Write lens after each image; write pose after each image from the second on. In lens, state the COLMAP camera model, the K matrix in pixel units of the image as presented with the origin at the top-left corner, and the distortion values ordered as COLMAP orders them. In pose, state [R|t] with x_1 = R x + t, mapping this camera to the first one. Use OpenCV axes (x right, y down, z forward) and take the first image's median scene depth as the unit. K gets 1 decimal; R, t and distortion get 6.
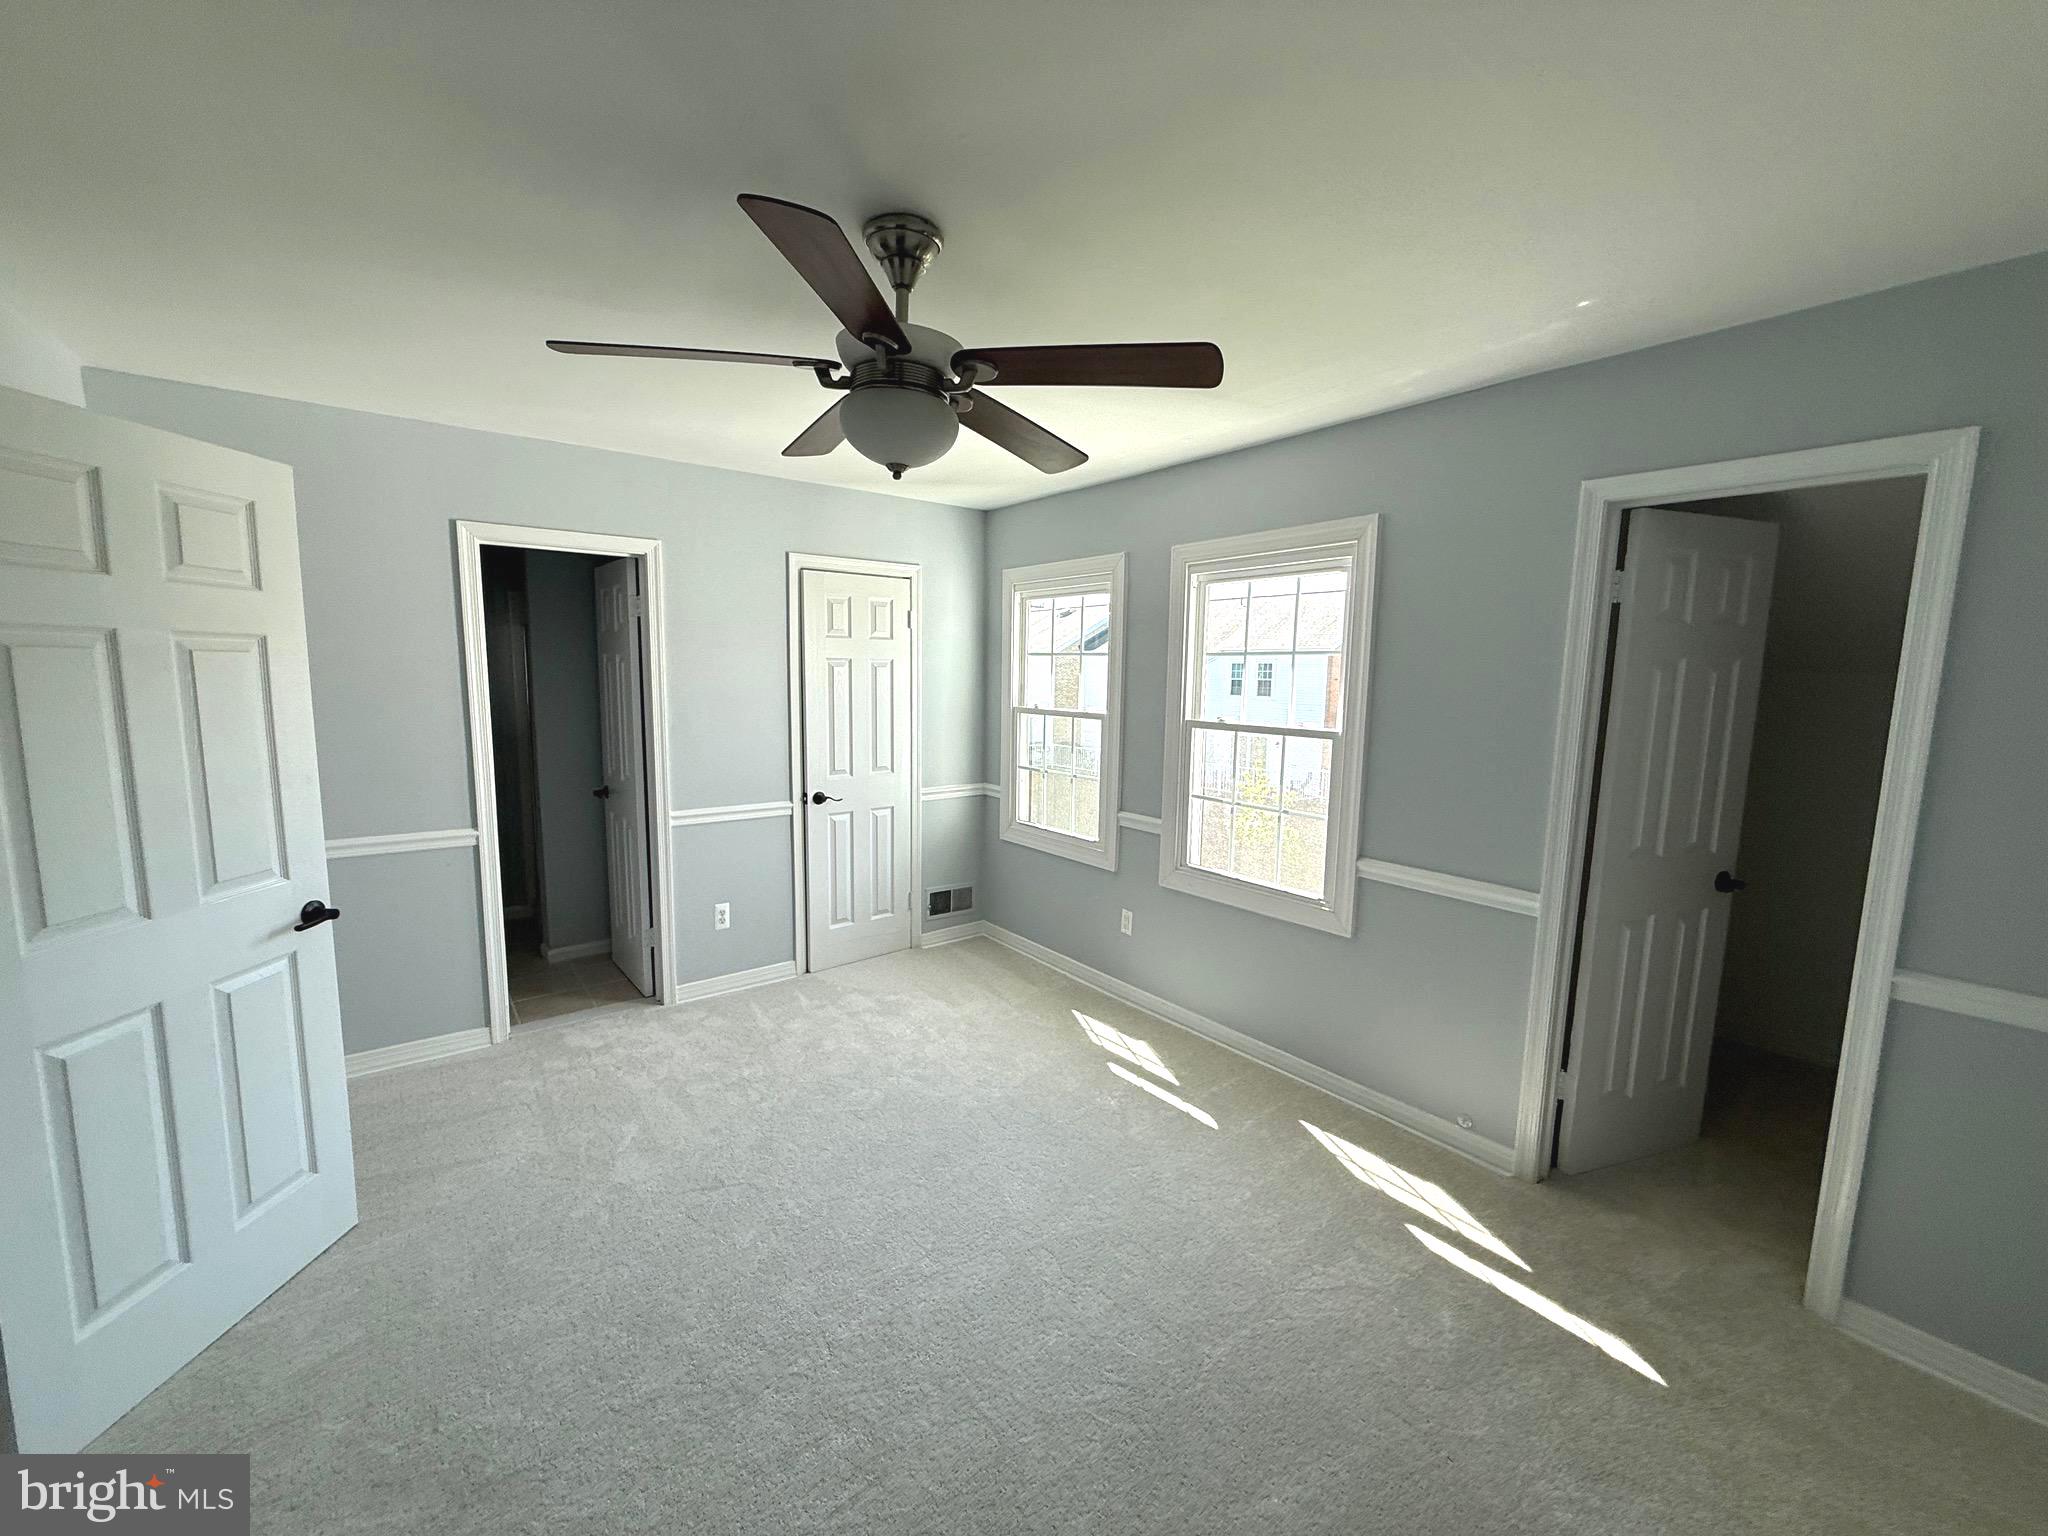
lens RADIAL K [[809.4, 0, 1013.8], [0, 809.4, 772.1], [0, 0, 1]] dist [-0.000072, -0.000033]
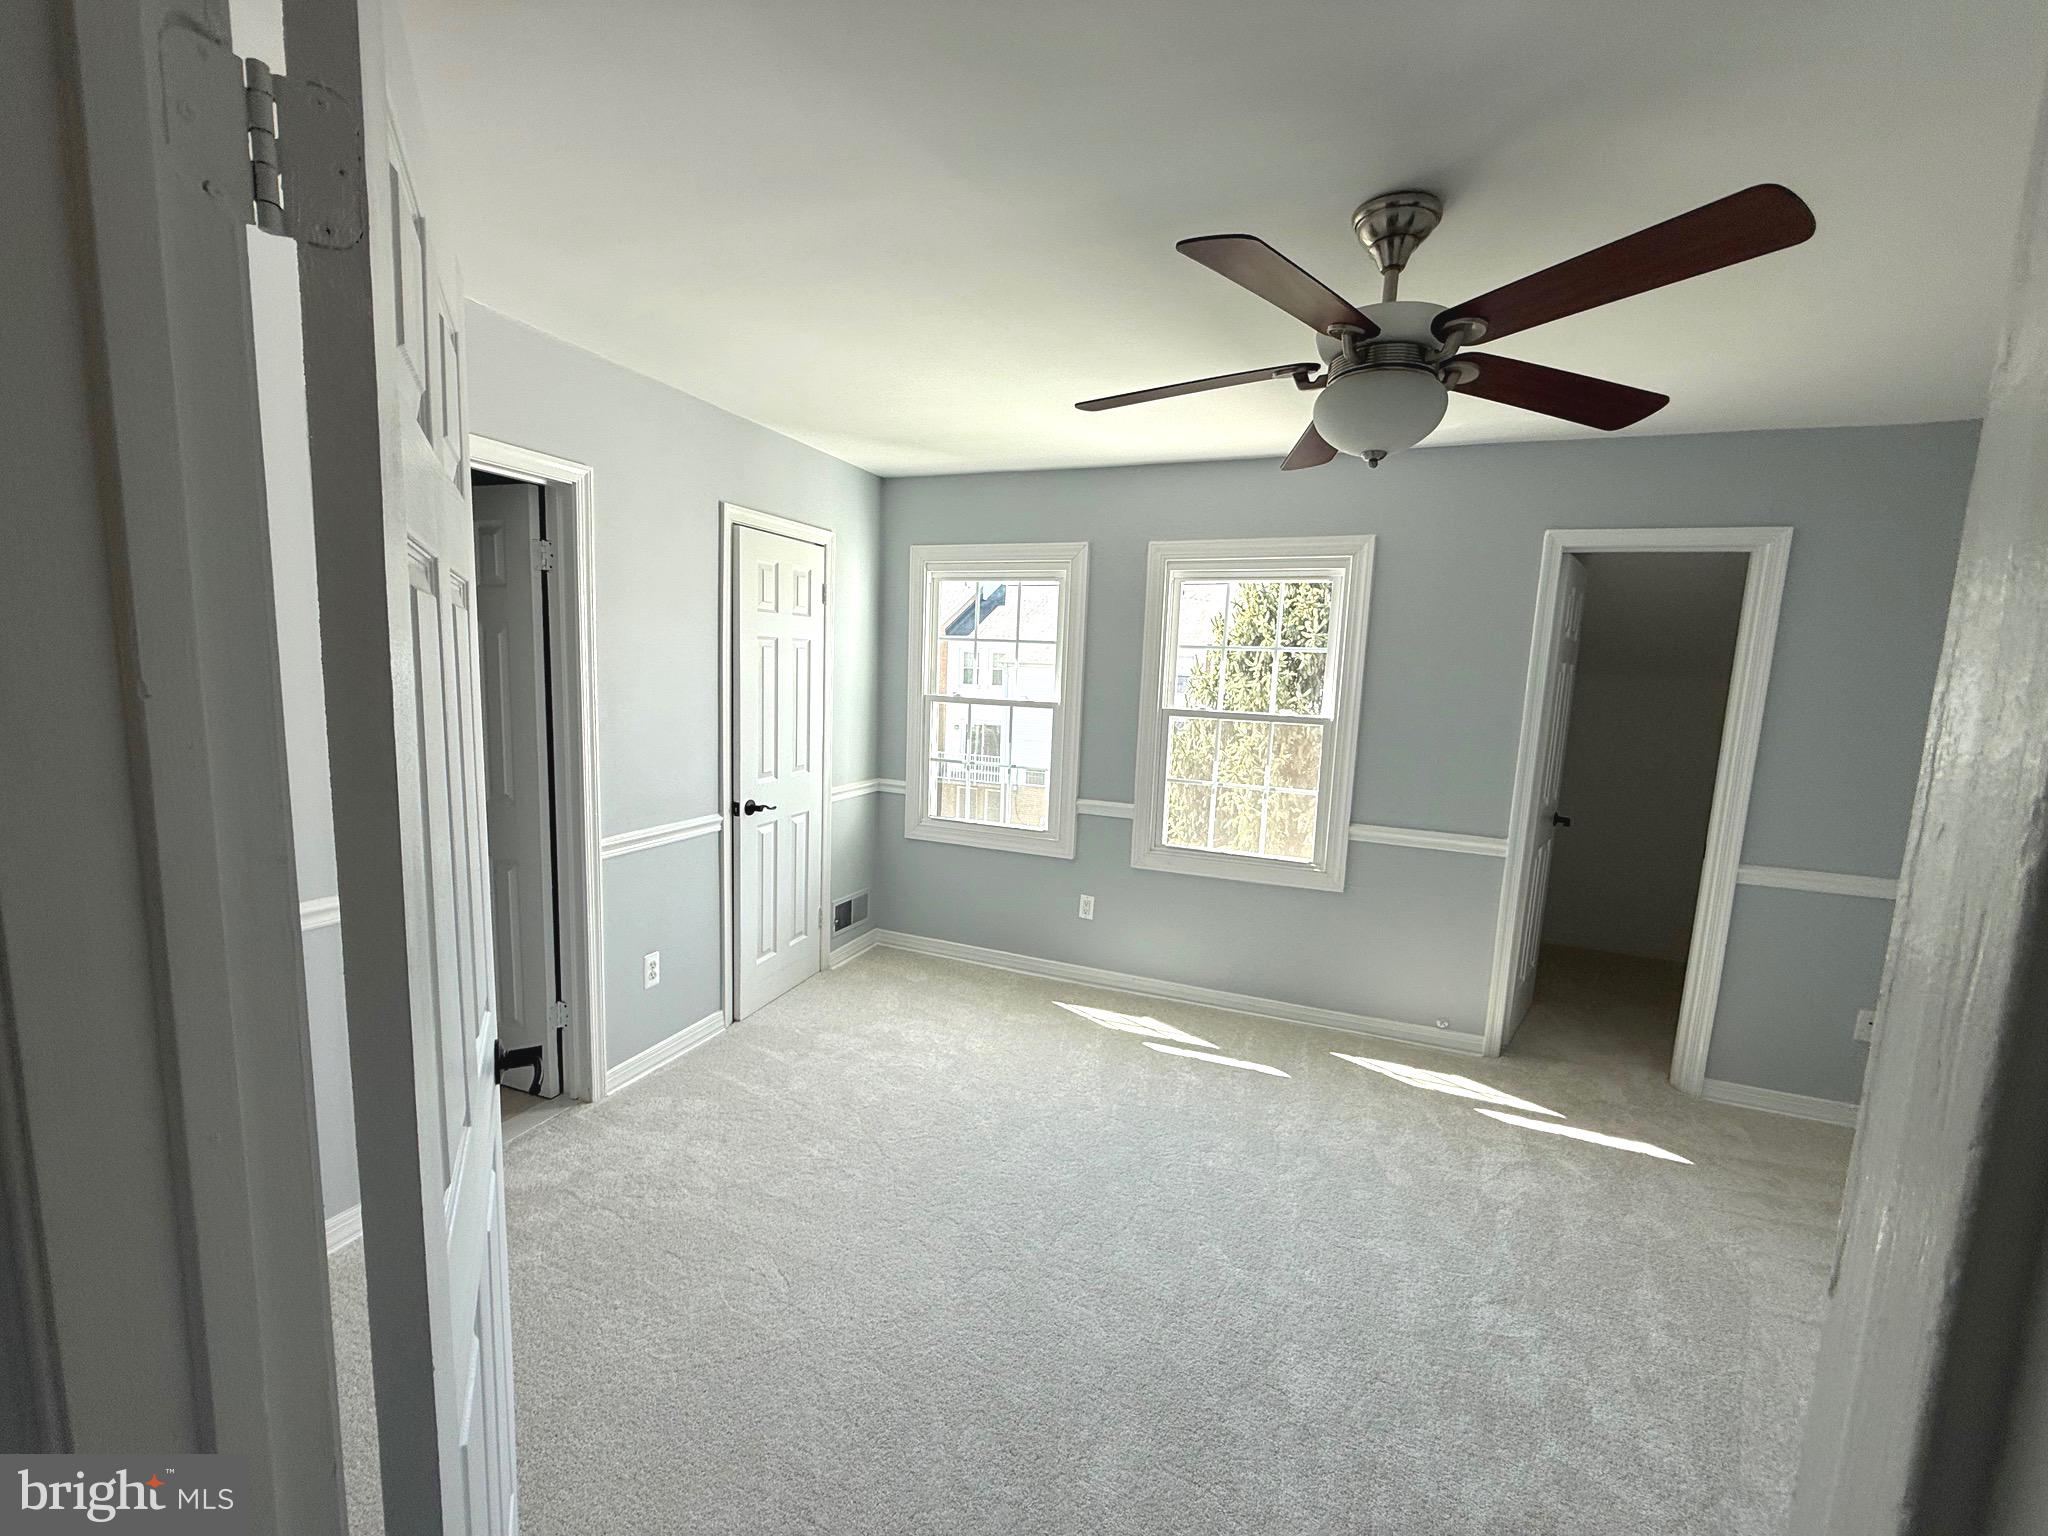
lens RADIAL K [[809.4, 0, 1013.8], [0, 809.4, 772.1], [0, 0, 1]] dist [-0.000072, -0.000033]
pose [[0.862225, -0.049272, 0.504123, -0.446301], [0.038413, 0.998752, 0.031916, -0.020588], [-0.505067, -0.008154, 0.863042, 0.168164]]
